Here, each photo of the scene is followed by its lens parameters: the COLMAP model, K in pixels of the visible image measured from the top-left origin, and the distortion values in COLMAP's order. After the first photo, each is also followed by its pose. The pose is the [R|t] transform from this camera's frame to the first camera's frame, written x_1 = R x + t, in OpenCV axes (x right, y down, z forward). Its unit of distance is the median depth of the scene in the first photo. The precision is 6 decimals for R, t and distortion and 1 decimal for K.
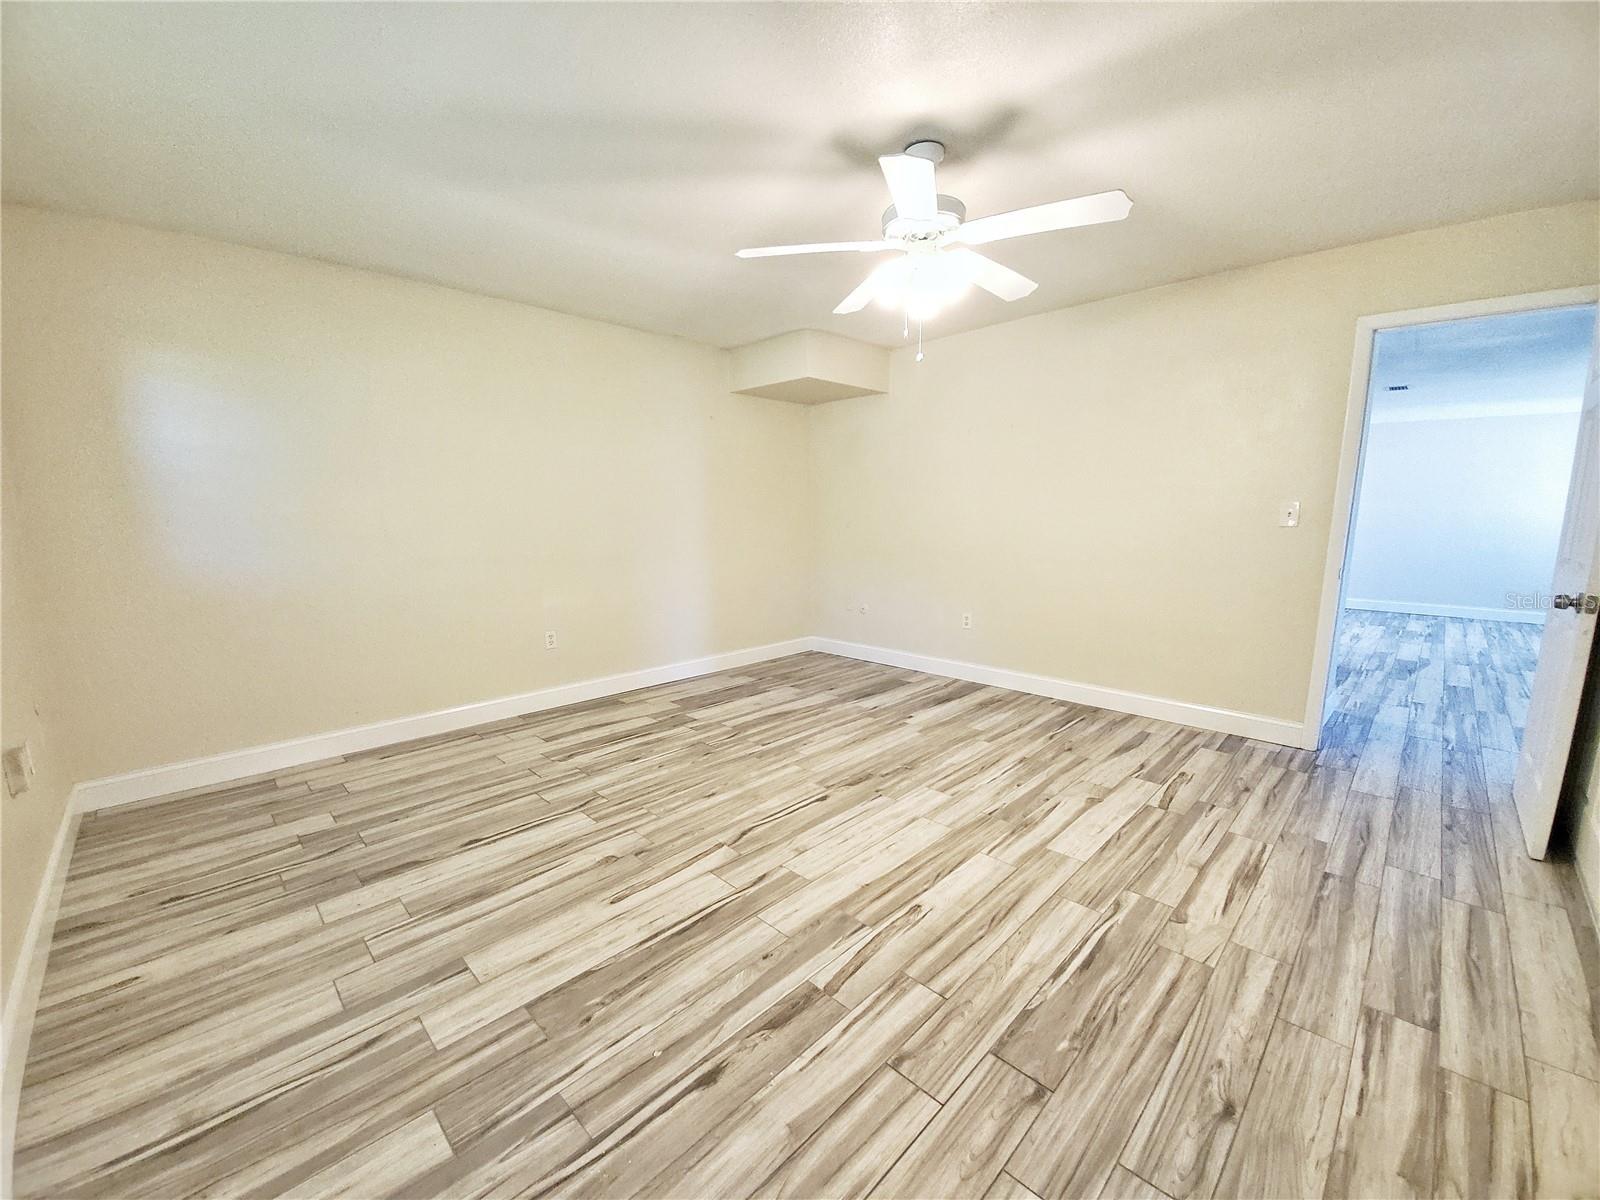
lens RADIAL K [[633.9, 0, 798.5], [0, 633.9, 624.5], [0, 0, 1]] dist [0.010787, -0.016680]
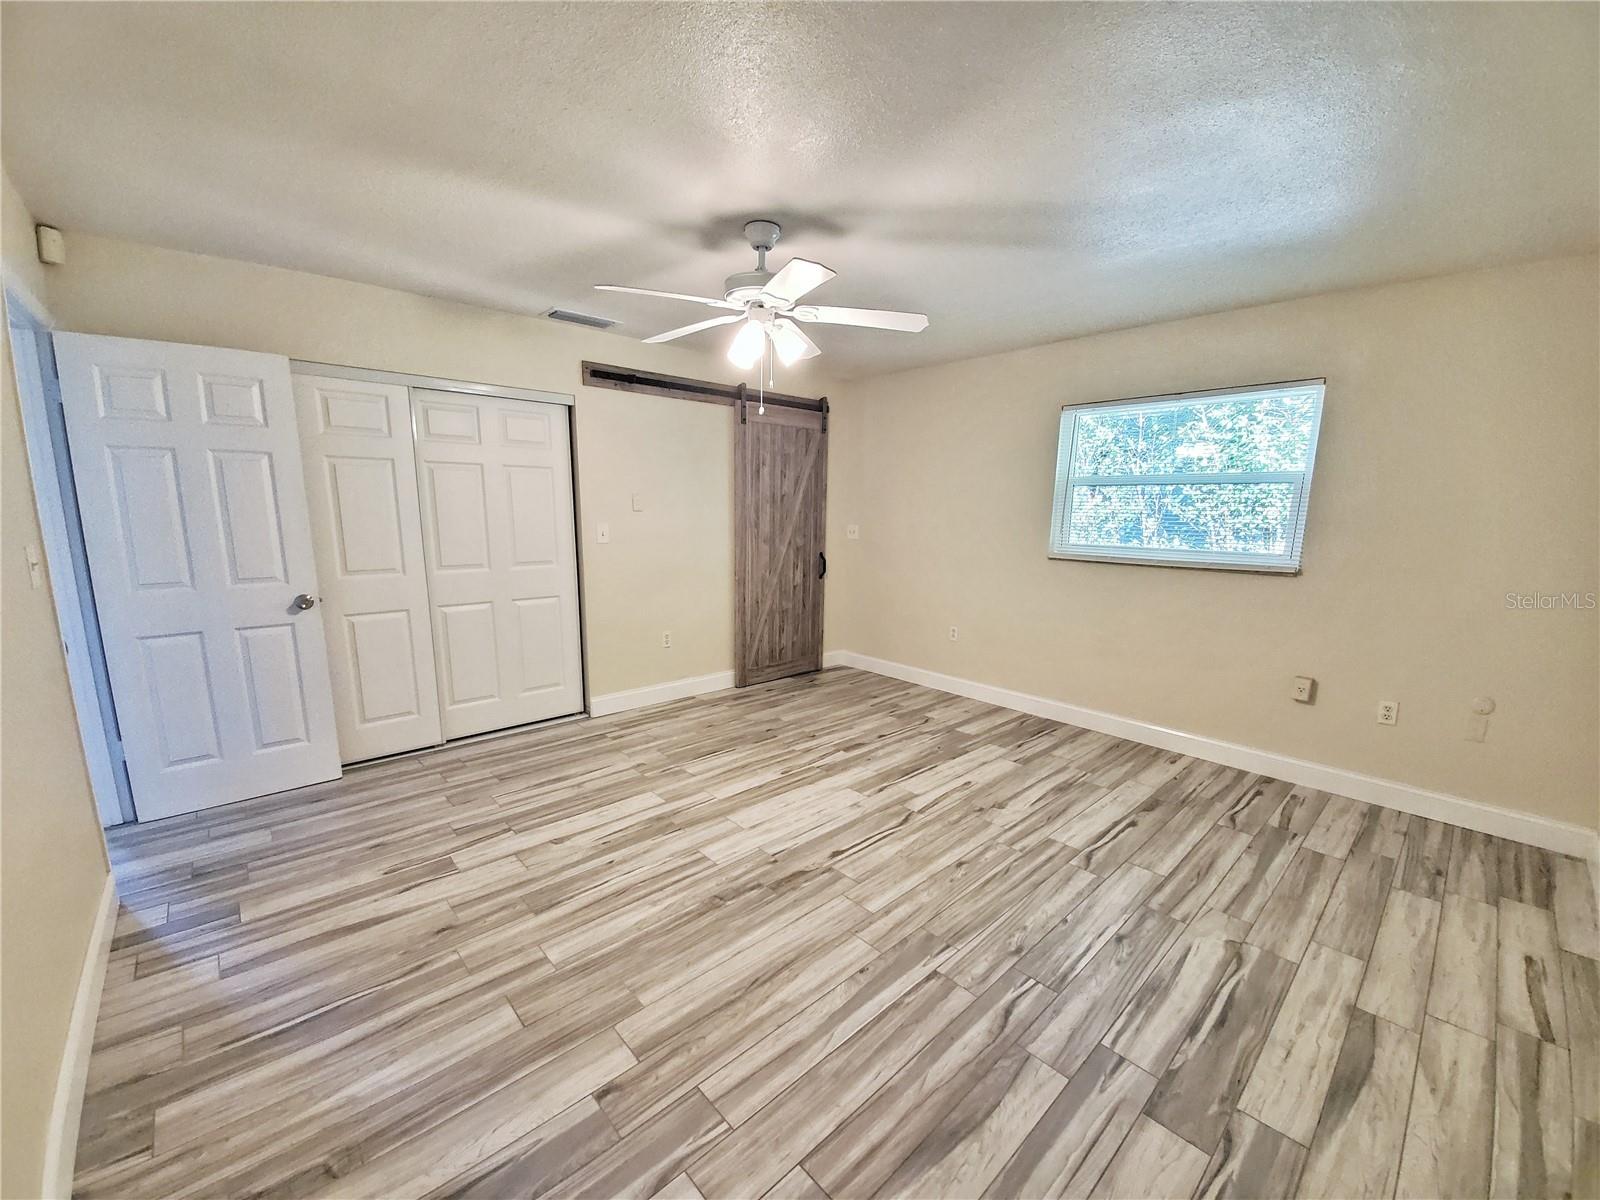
lens RADIAL K [[633.9, 0, 798.5], [0, 633.9, 624.5], [0, 0, 1]] dist [0.010787, -0.016680]
pose [[-0.998977, -0.015606, 0.042438, 0.069057], [0.000299, 0.936252, 0.351330, -0.434296], [-0.045216, 0.350983, -0.935289, 2.046180]]
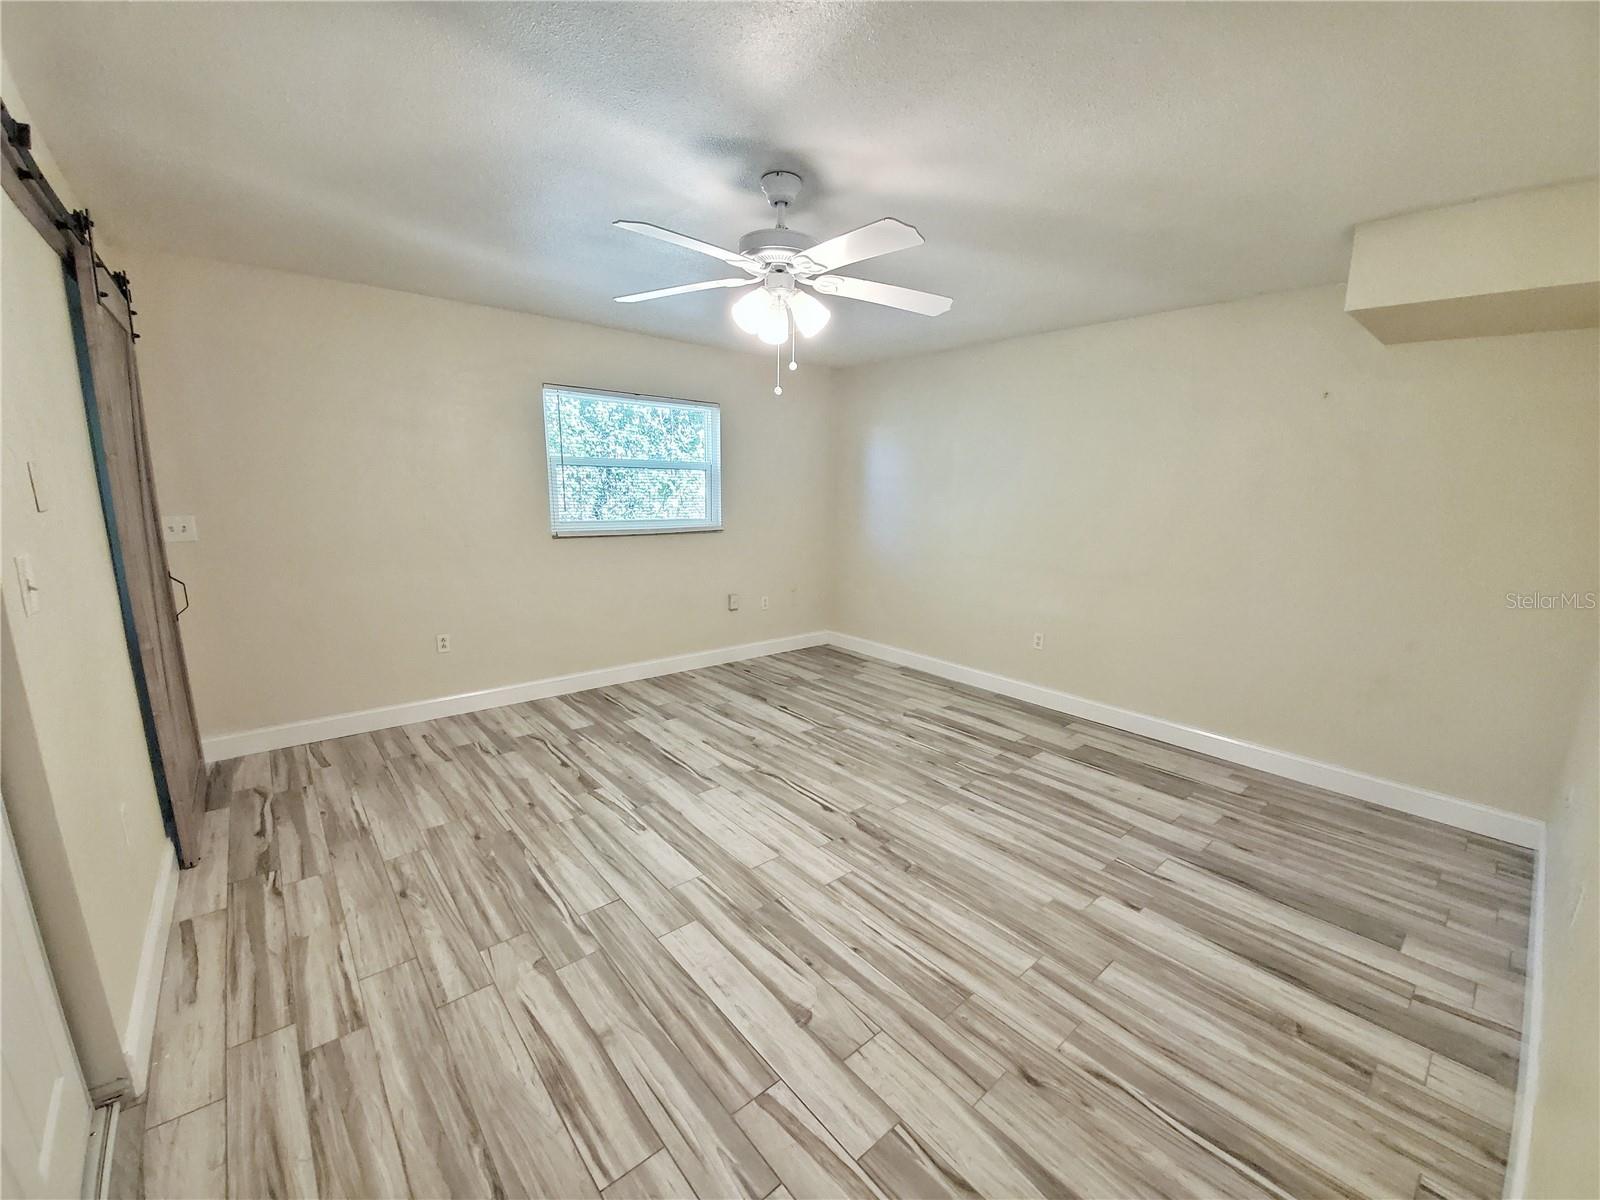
lens RADIAL K [[633.9, 0, 798.5], [0, 633.9, 624.5], [0, 0, 1]] dist [0.010787, -0.016680]
pose [[-0.082836, 0.215516, -0.972980, 1.159874], [-0.192979, 0.954387, 0.227827, -0.287437], [0.977700, 0.206637, -0.037467, 1.078245]]
